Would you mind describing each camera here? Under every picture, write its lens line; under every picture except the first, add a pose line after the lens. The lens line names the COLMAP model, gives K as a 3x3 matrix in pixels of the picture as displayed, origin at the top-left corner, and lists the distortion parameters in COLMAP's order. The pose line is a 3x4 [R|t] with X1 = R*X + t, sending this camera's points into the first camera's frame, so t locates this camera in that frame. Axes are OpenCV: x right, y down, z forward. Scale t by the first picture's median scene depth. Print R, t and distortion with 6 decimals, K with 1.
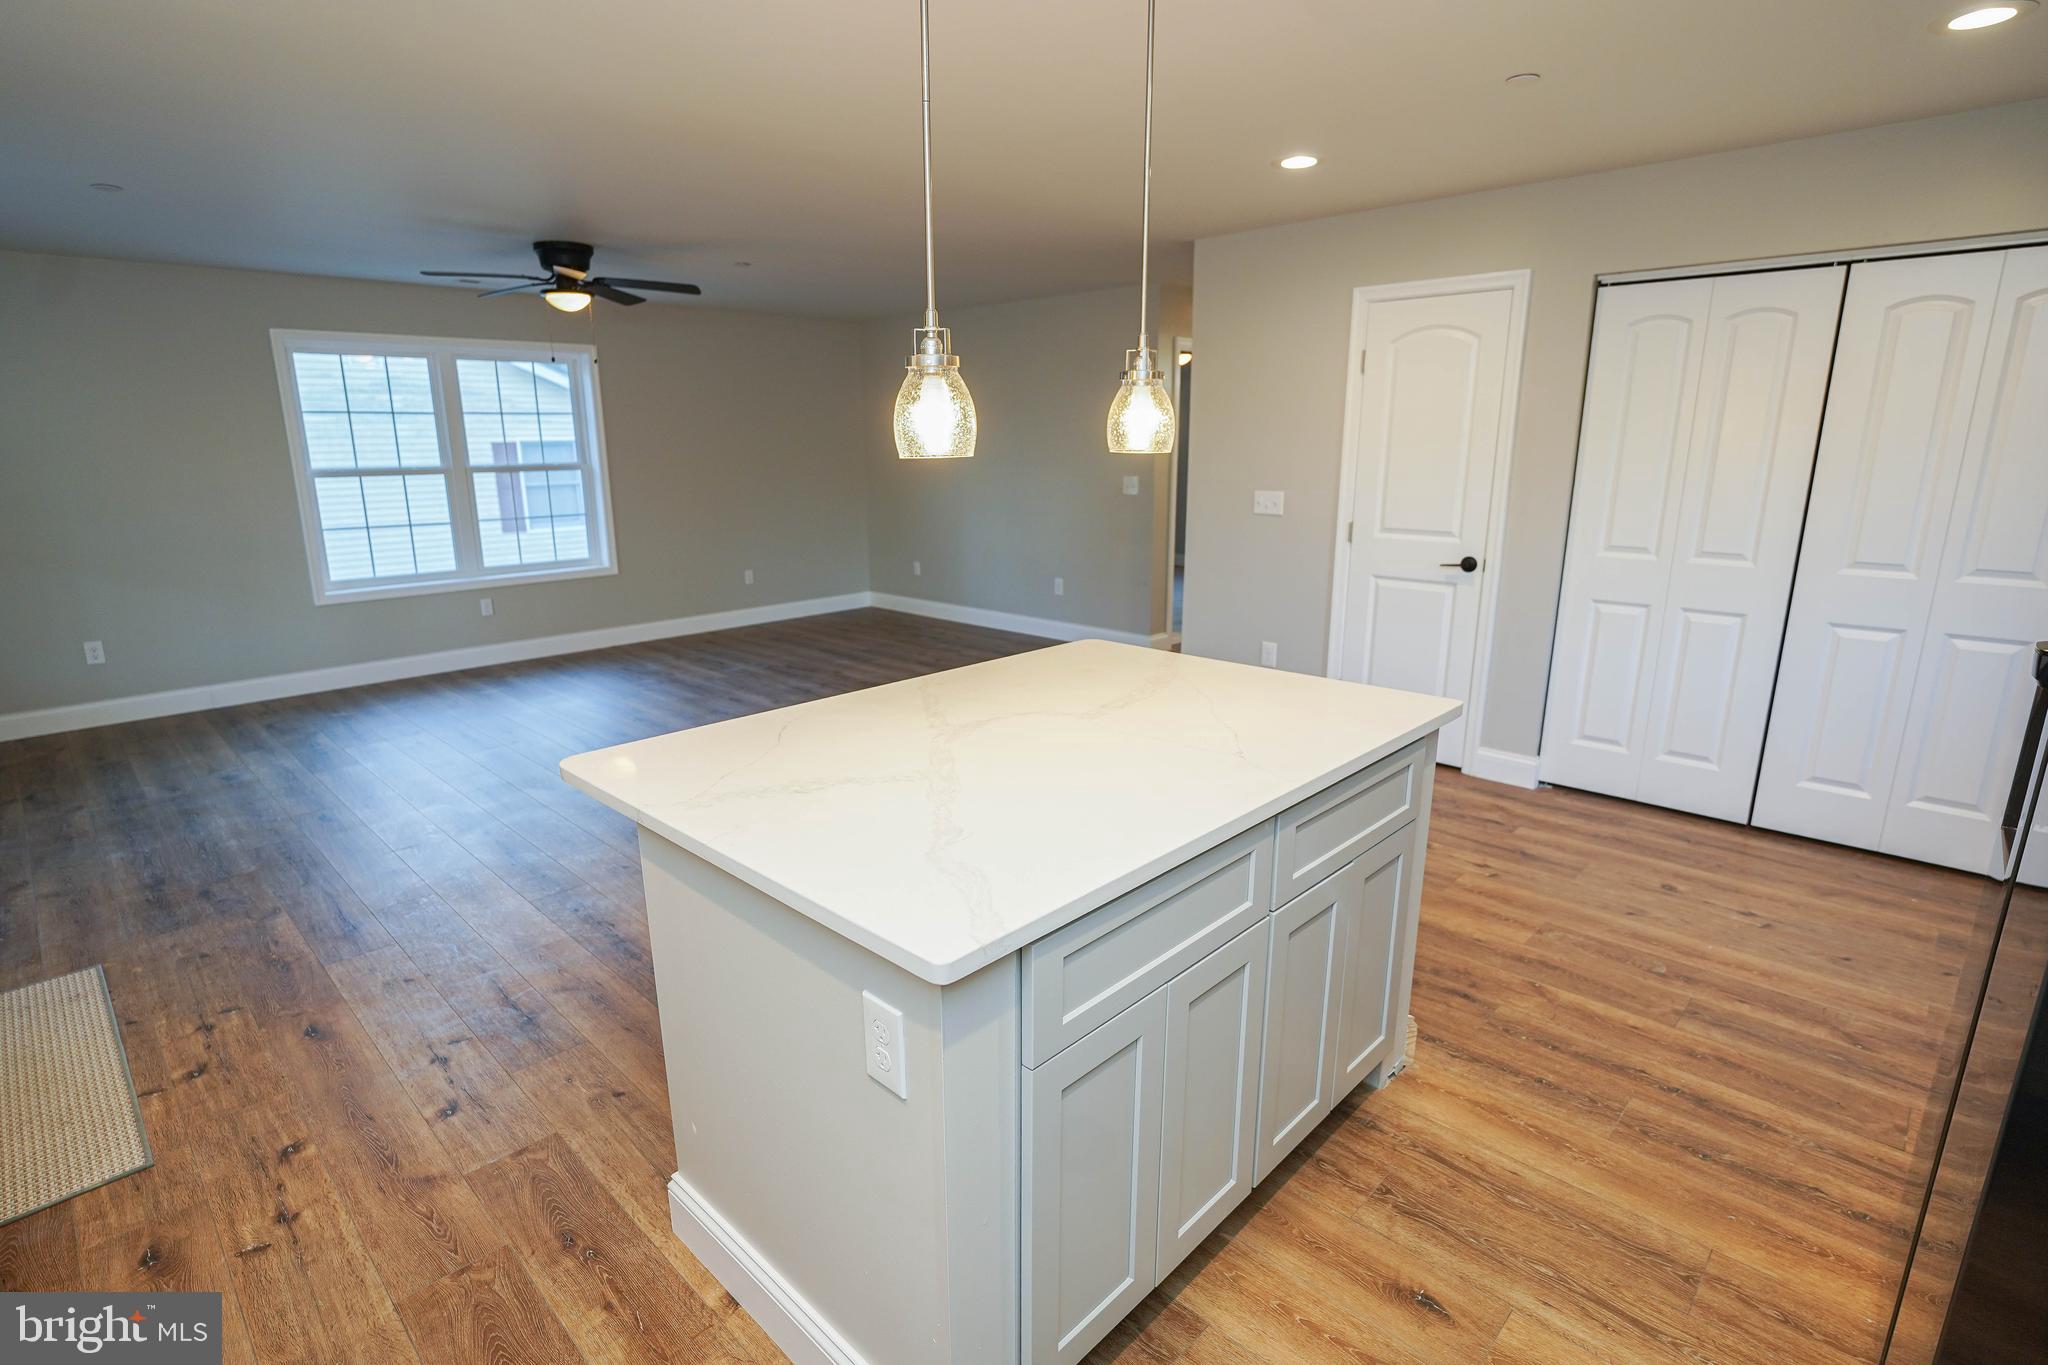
lens RADIAL K [[1003.6, 0, 997.6], [0, 1003.6, 684.2], [0, 0, 1]] dist [-0.014180, 0.000247]
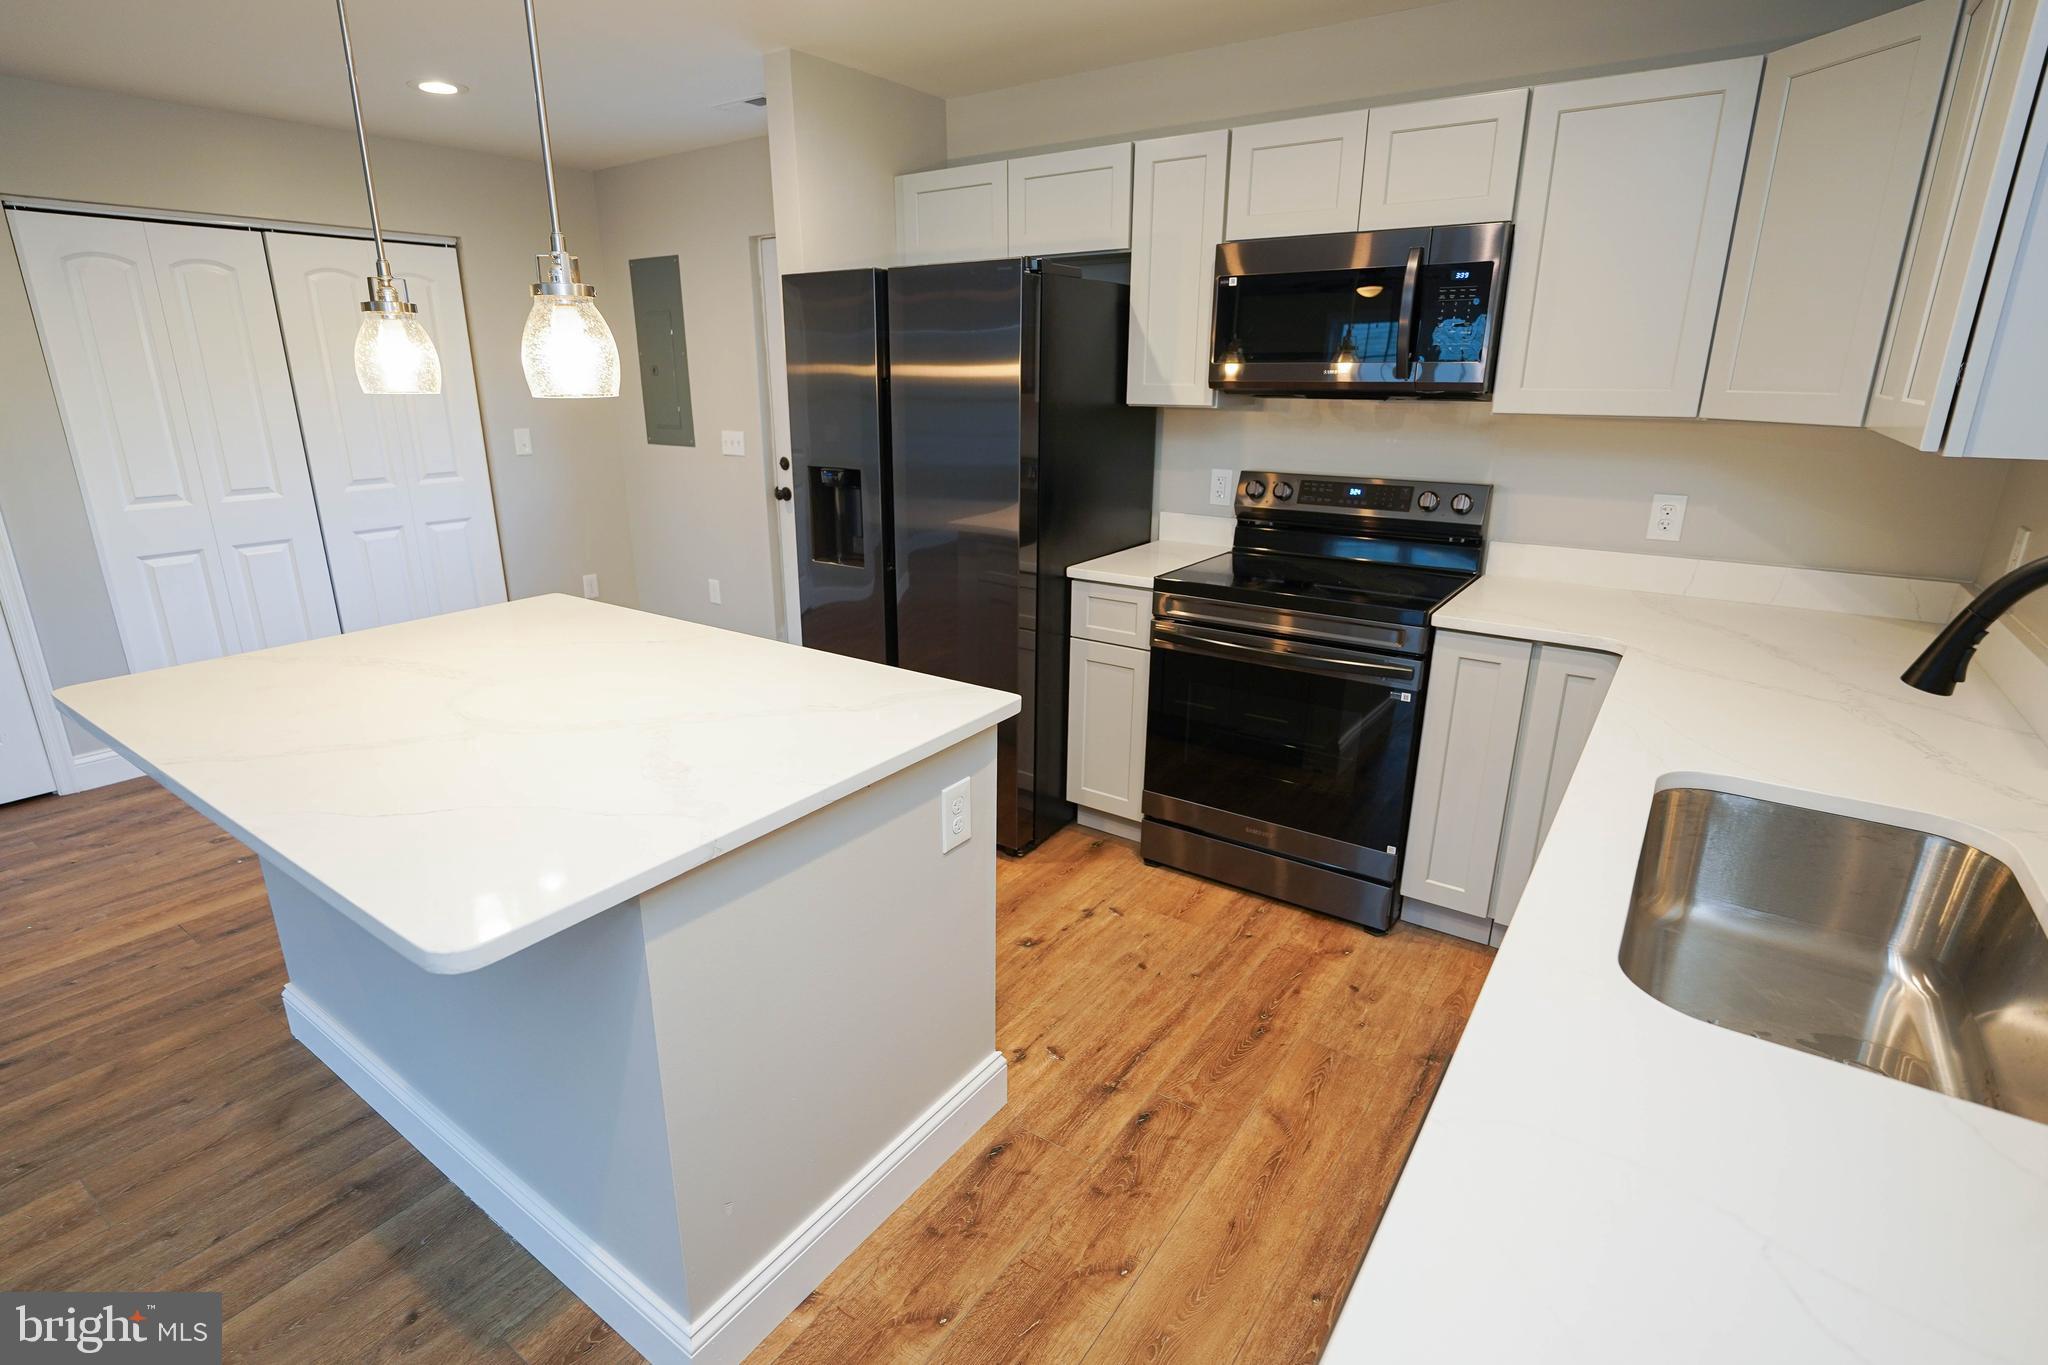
lens RADIAL K [[984.3, 0, 1004.4], [0, 984.3, 684.8], [0, 0, 1]] dist [-0.013799, 0.000454]
pose [[-0.165033, -0.290516, 0.942531, -0.435680], [0.238568, 0.915498, 0.323957, -0.075382], [-0.957000, 0.278322, -0.081779, 0.318862]]
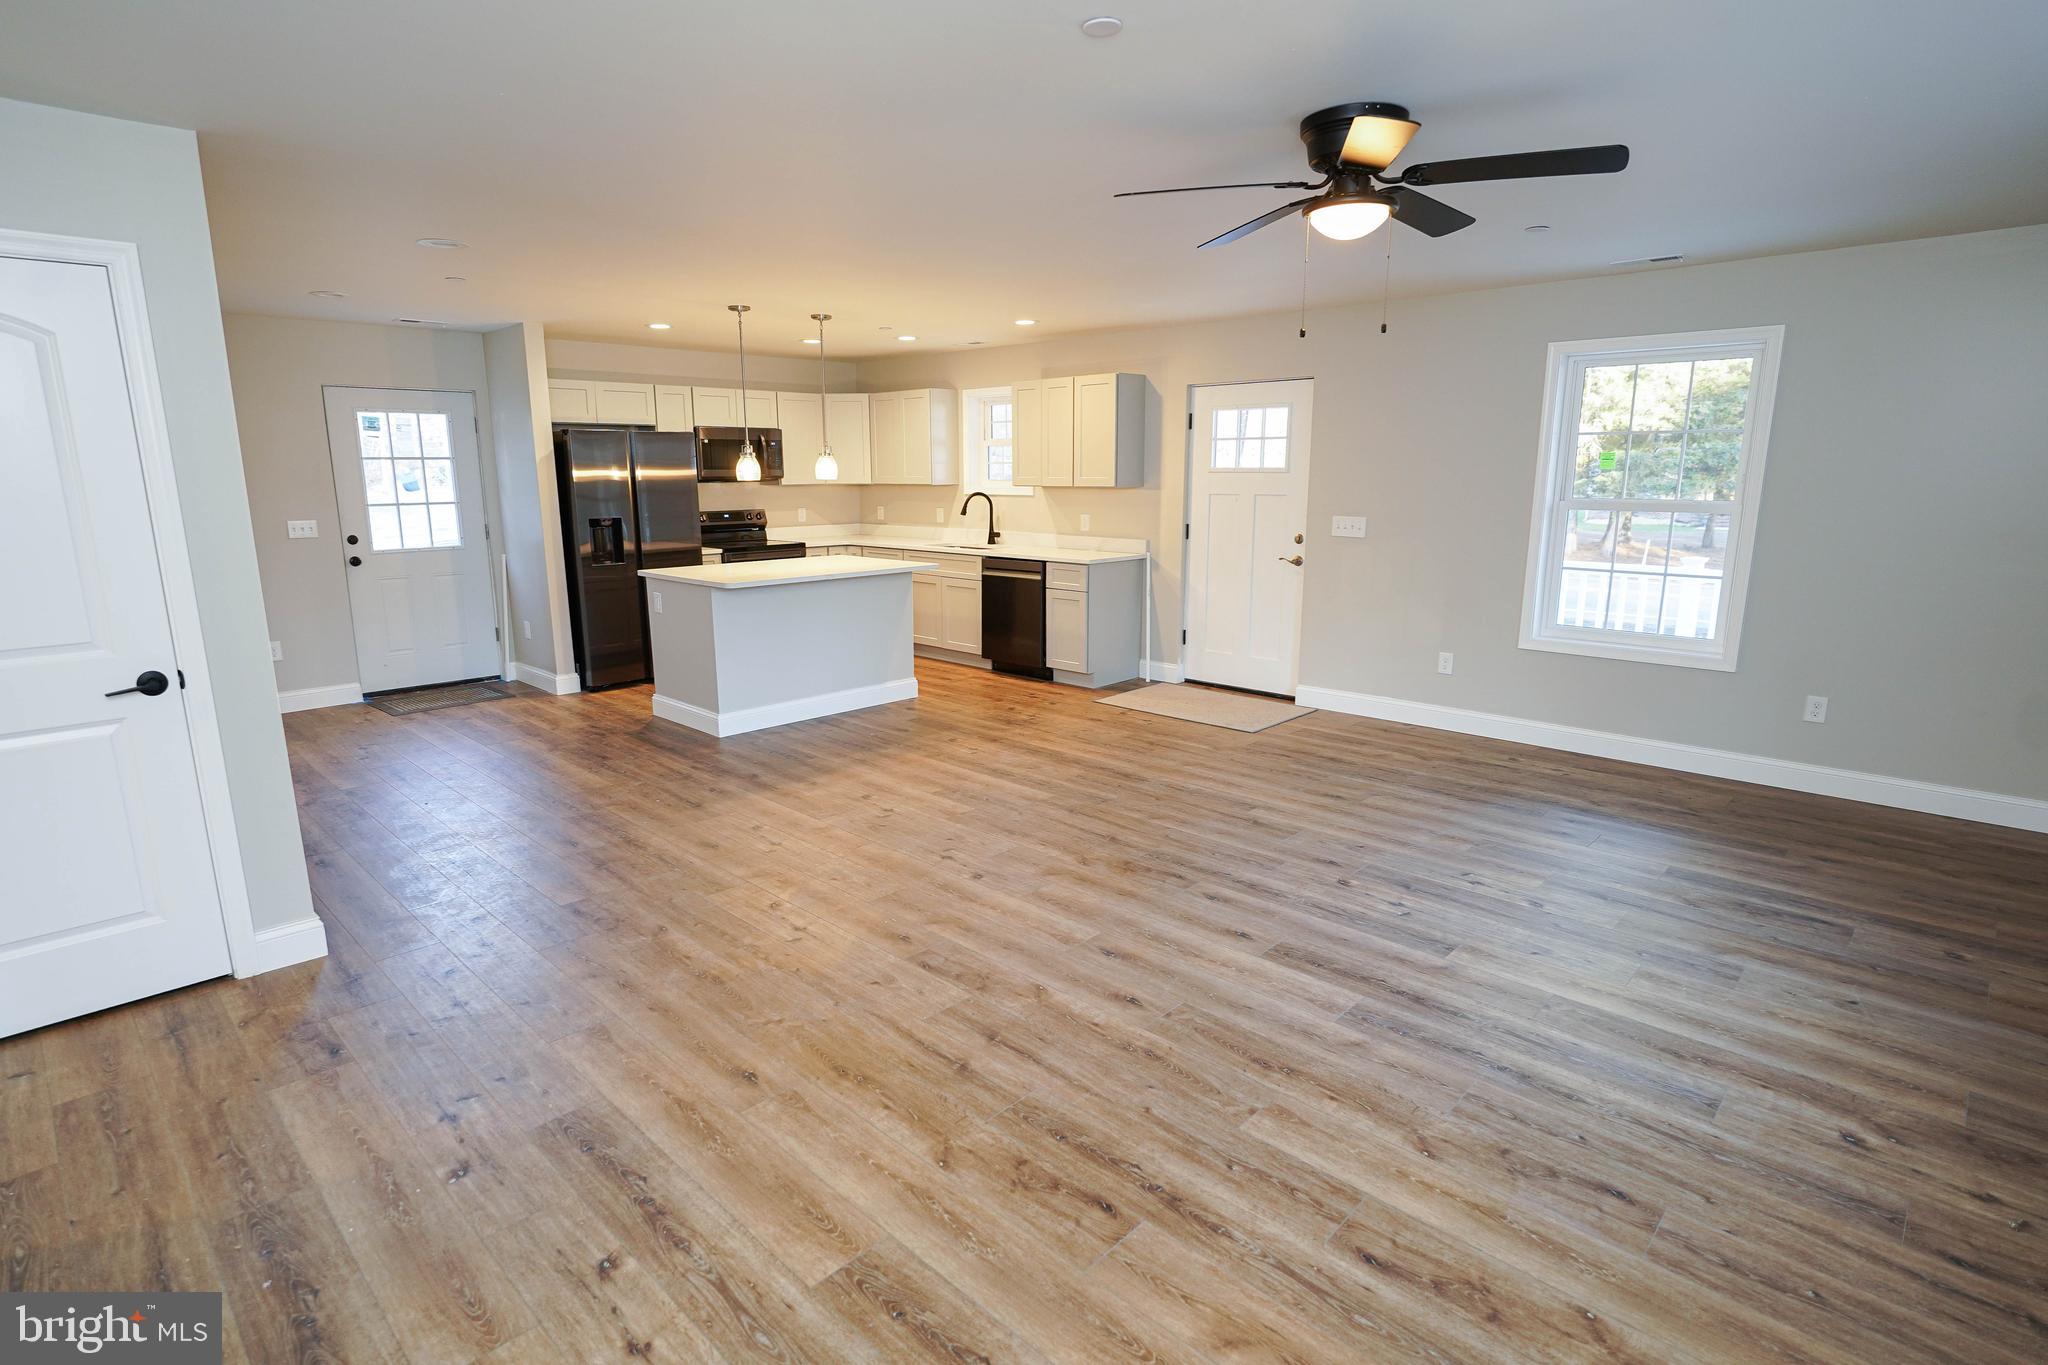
lens RADIAL K [[1020.3, 0, 1004.6], [0, 1020.3, 684.8], [0, 0, 1]] dist [-0.012282, 0.001352]
pose [[-0.999869, 0.015301, -0.005238, -0.289169], [0.011480, 0.899602, 0.436559, -0.496317], [0.011392, 0.436442, -0.899660, 1.989615]]
